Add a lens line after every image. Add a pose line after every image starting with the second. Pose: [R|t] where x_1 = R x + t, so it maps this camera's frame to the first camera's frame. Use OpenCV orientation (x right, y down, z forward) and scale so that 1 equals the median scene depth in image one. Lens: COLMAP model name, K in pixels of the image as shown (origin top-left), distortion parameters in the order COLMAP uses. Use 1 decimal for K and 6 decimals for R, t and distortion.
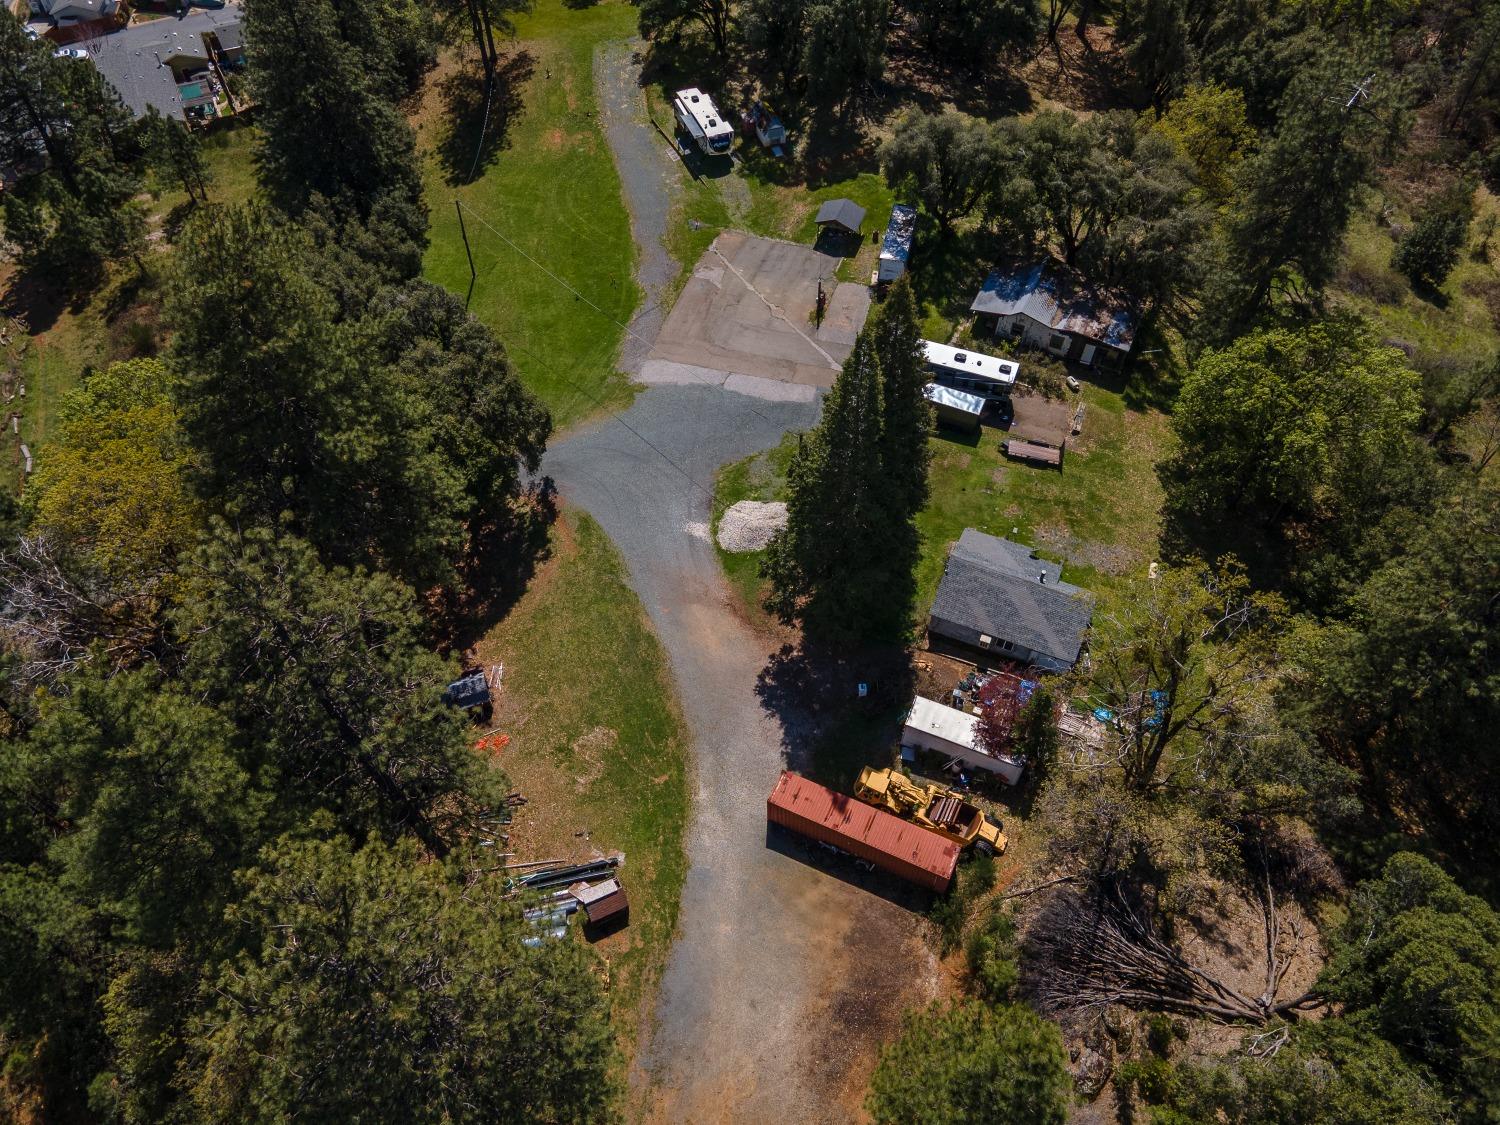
lens RADIAL K [[1096.8, 0, 756.5], [0, 1096.8, 568.6], [0, 0, 1]] dist [0.035768, 0.014946]
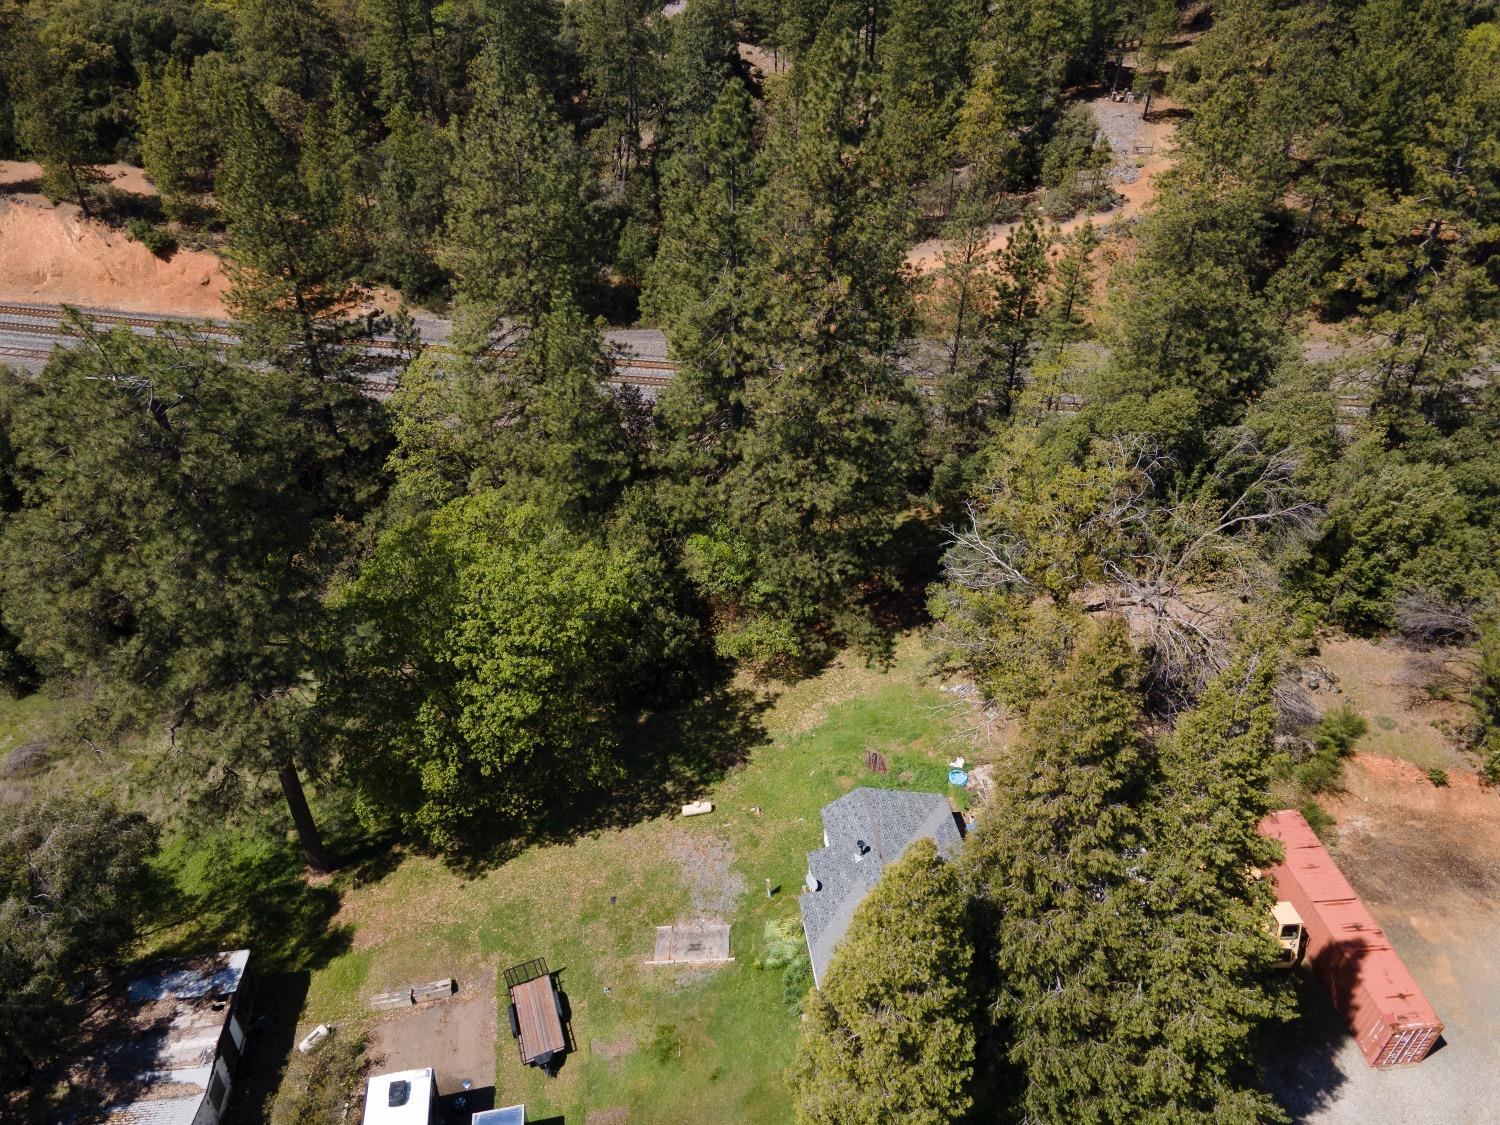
lens RADIAL K [[1096.8, 0, 730.5], [0, 1096.8, 547.4], [0, 0, 1]] dist [0.035768, 0.014946]
pose [[-0.522924, -0.481470, 0.703376, -0.075064], [0.676248, 0.267991, 0.686199, -0.461737], [-0.518883, 0.834486, 0.185454, 0.605374]]
